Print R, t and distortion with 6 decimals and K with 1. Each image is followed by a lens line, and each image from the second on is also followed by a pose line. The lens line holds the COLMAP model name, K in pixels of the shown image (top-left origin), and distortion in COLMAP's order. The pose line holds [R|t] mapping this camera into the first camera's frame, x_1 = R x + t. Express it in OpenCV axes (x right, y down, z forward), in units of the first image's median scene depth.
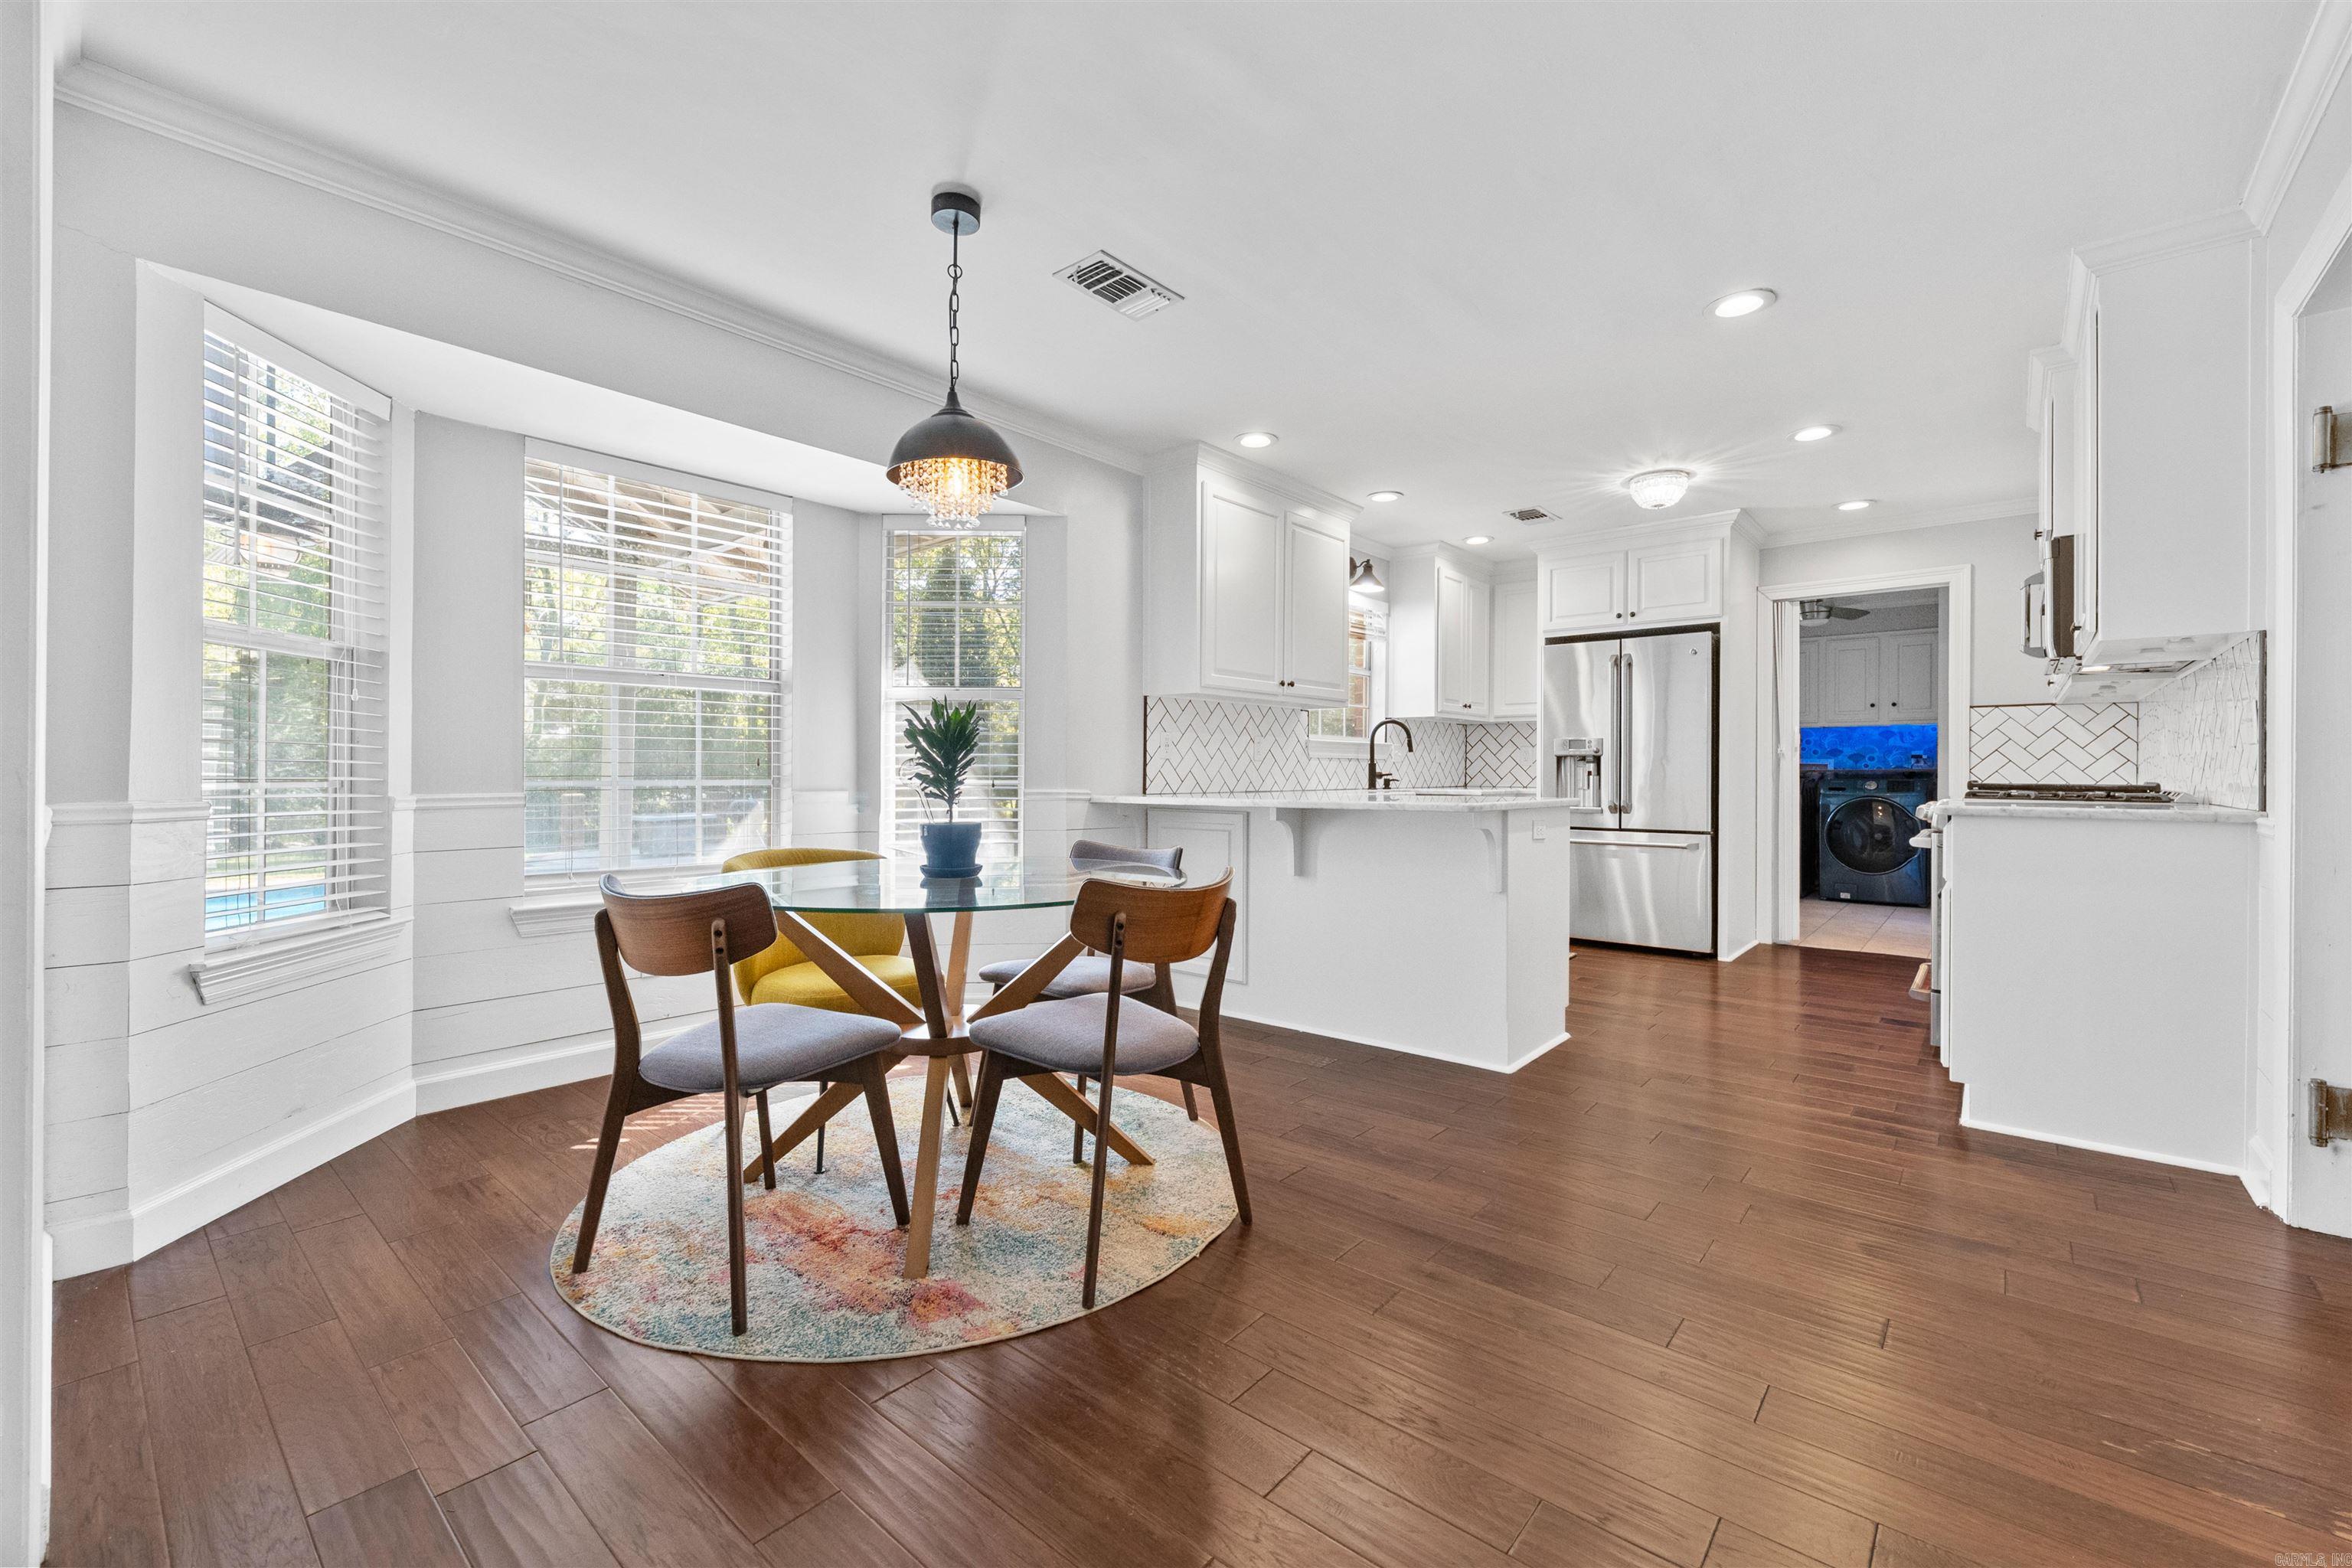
lens RADIAL K [[956.1, 0, 1168.3], [0, 956.1, 777.3], [0, 0, 1]] dist [0.005304, -0.001571]
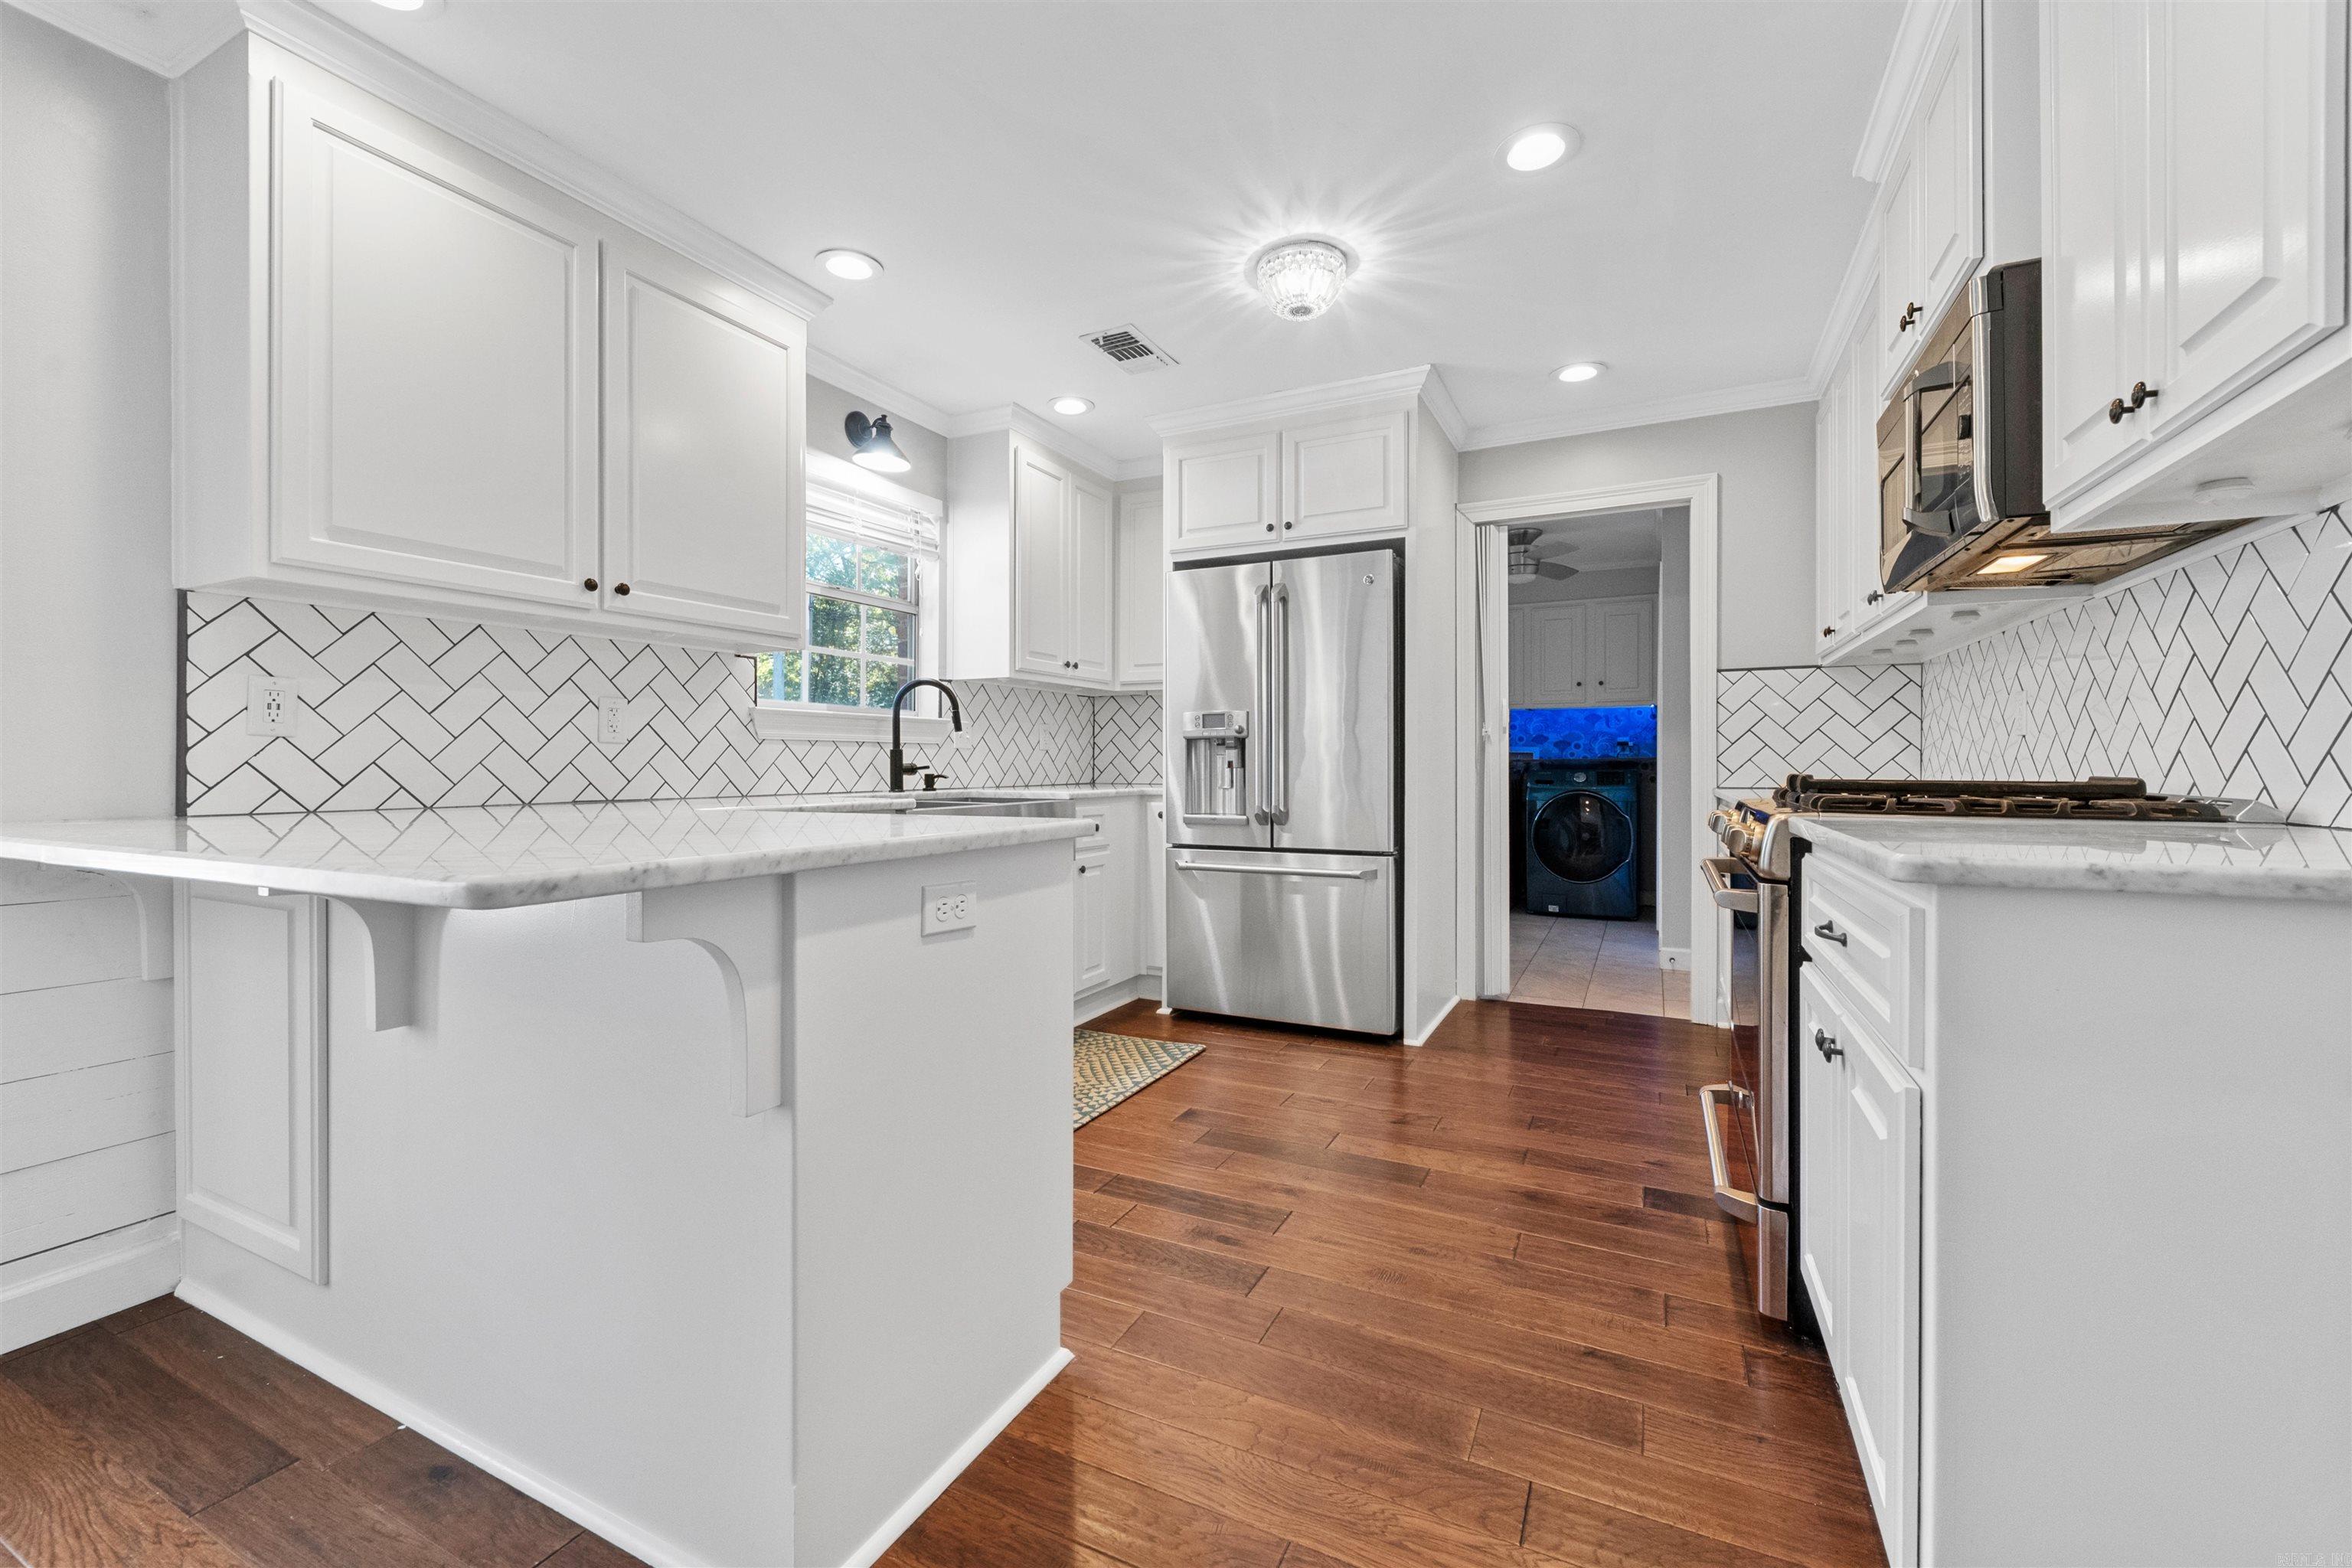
lens RADIAL K [[956.1, 0, 1165.2], [0, 956.1, 771.7], [0, 0, 1]] dist [0.005304, -0.001571]
pose [[0.969527, -0.006072, 0.244909, 0.232237], [0.005573, 0.999981, 0.002730, -0.001284], [-0.244921, -0.001282, 0.969542, 0.366035]]
